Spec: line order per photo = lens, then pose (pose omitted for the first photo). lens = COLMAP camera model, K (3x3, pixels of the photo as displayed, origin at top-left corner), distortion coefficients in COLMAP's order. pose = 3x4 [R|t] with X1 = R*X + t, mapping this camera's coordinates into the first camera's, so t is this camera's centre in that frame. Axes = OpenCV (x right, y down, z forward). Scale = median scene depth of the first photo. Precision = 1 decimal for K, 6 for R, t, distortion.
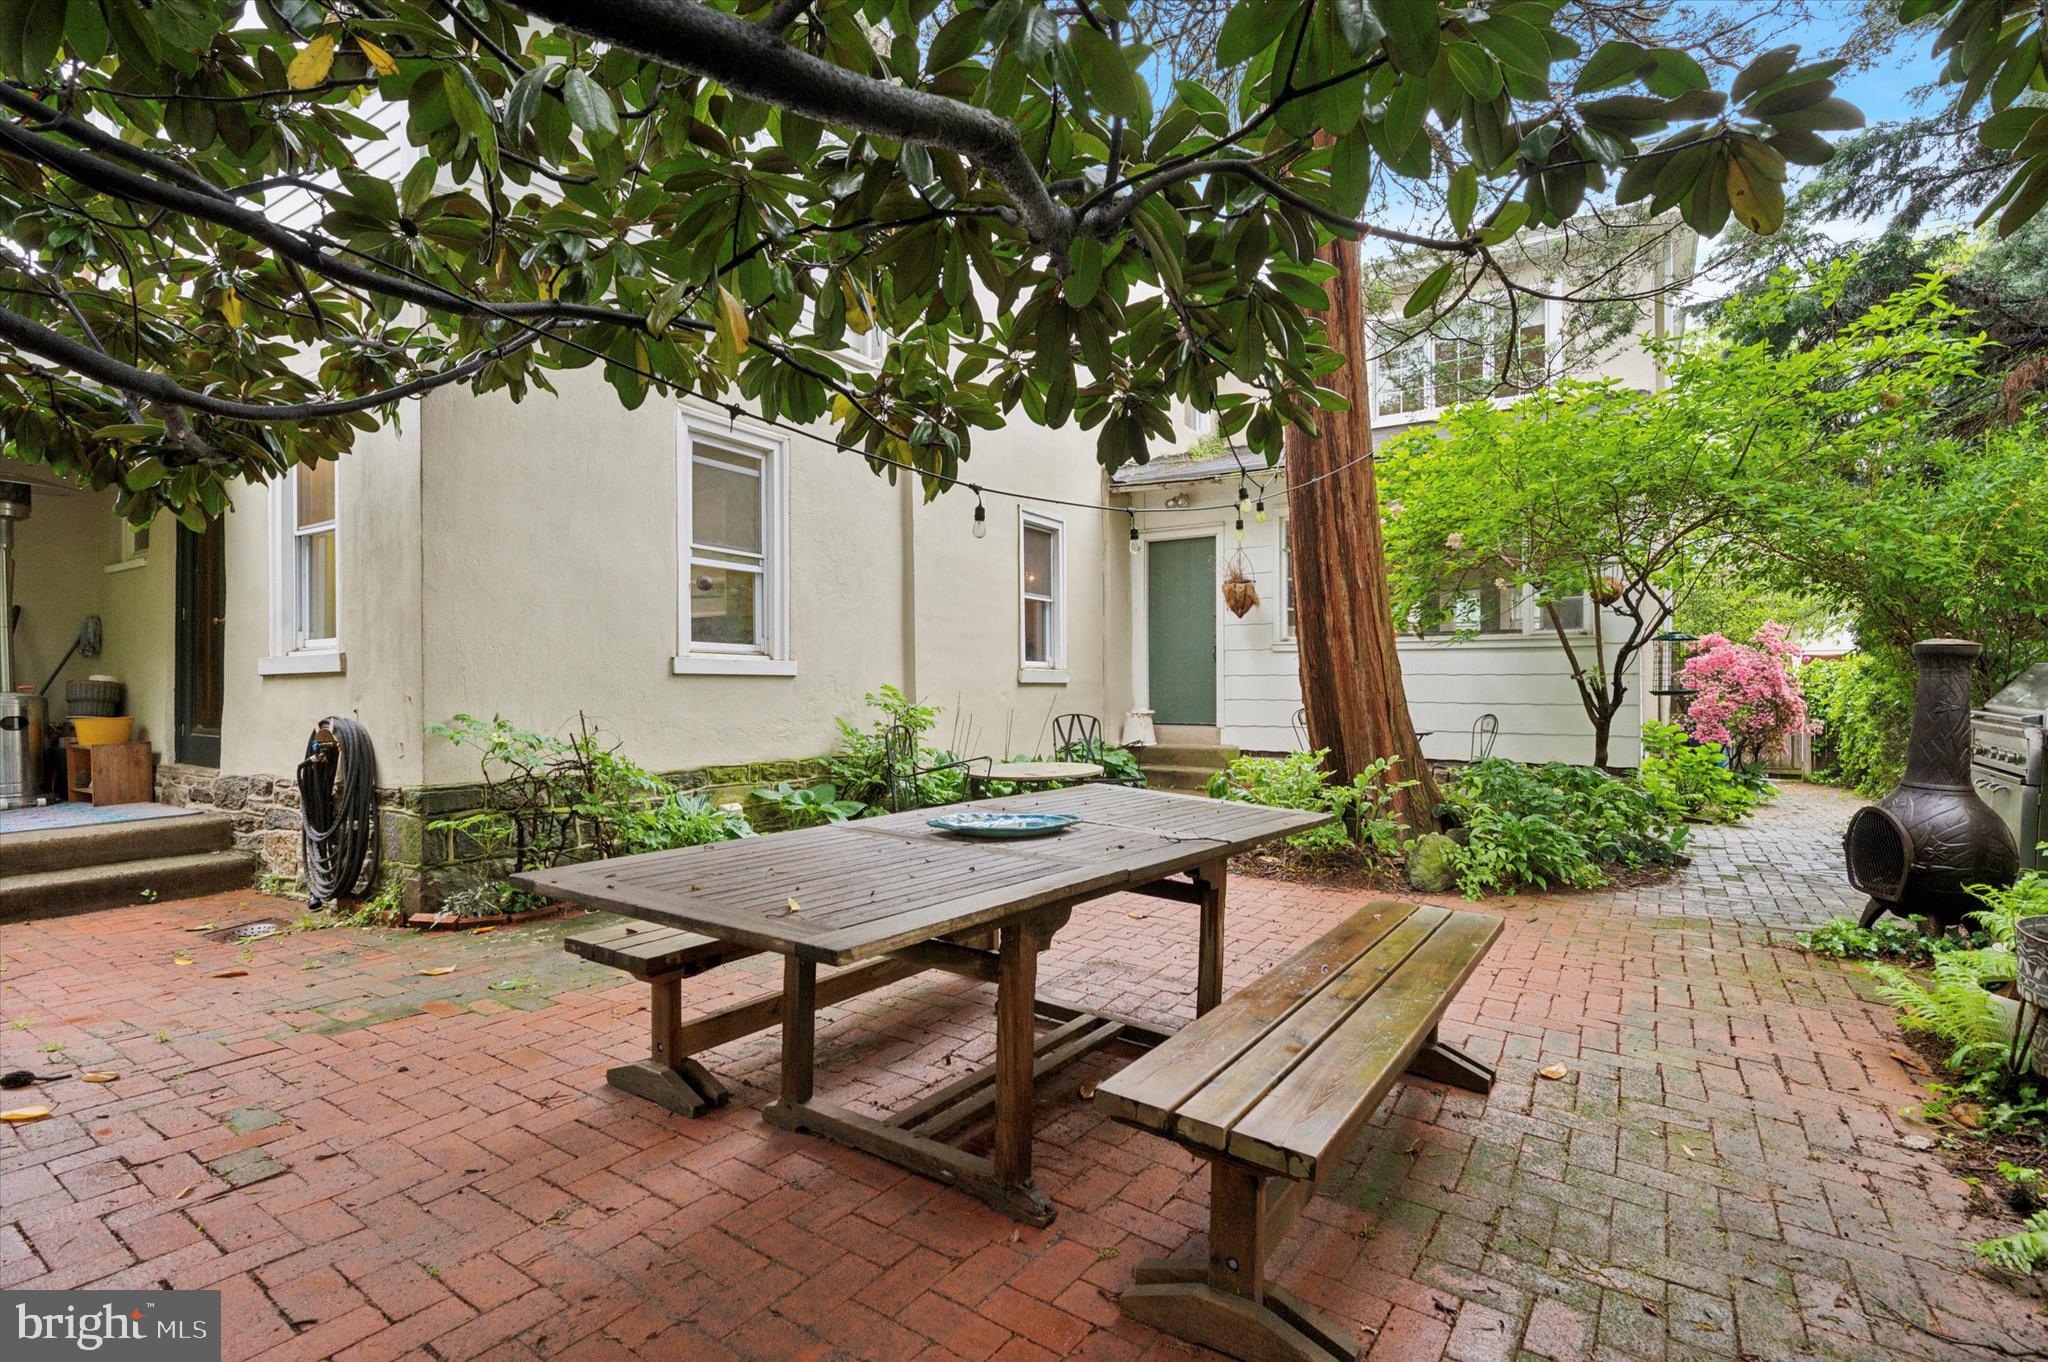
lens RADIAL K [[837.8, 0, 1019.2], [0, 837.8, 683.7], [0, 0, 1]] dist [0.001491, 0.000092]
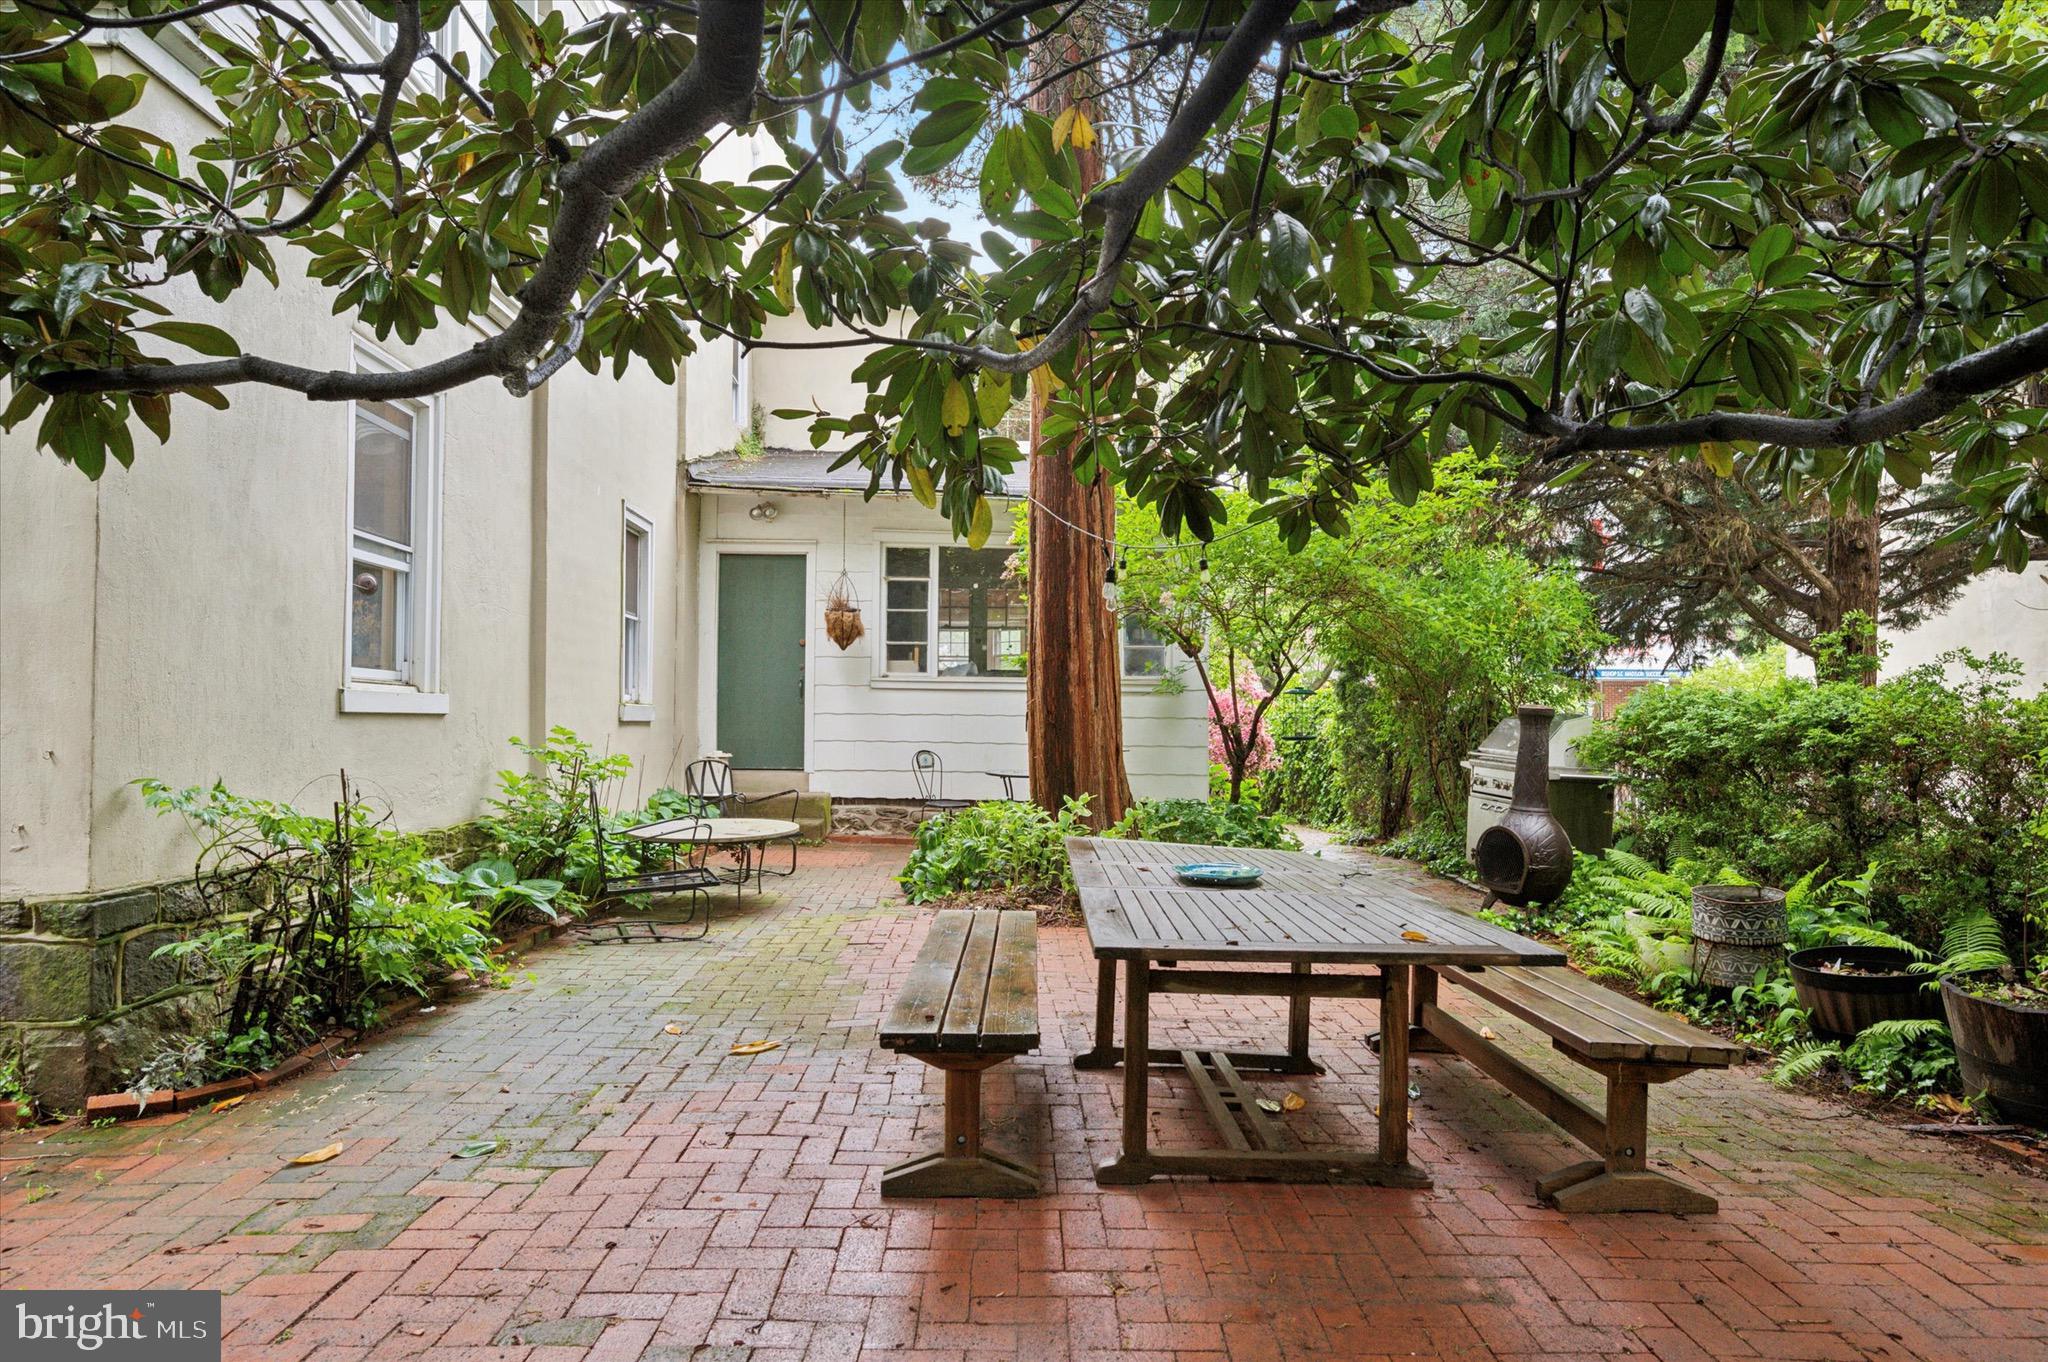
lens RADIAL K [[975.7, 0, 1019.3], [0, 975.7, 711.6], [0, 0, 1]] dist [-0.002994, -0.000445]
pose [[0.865219, 0.015695, 0.501148, -0.281158], [-0.011209, 0.999866, -0.011963, -0.007894], [-0.501268, 0.004733, 0.865279, 0.011111]]
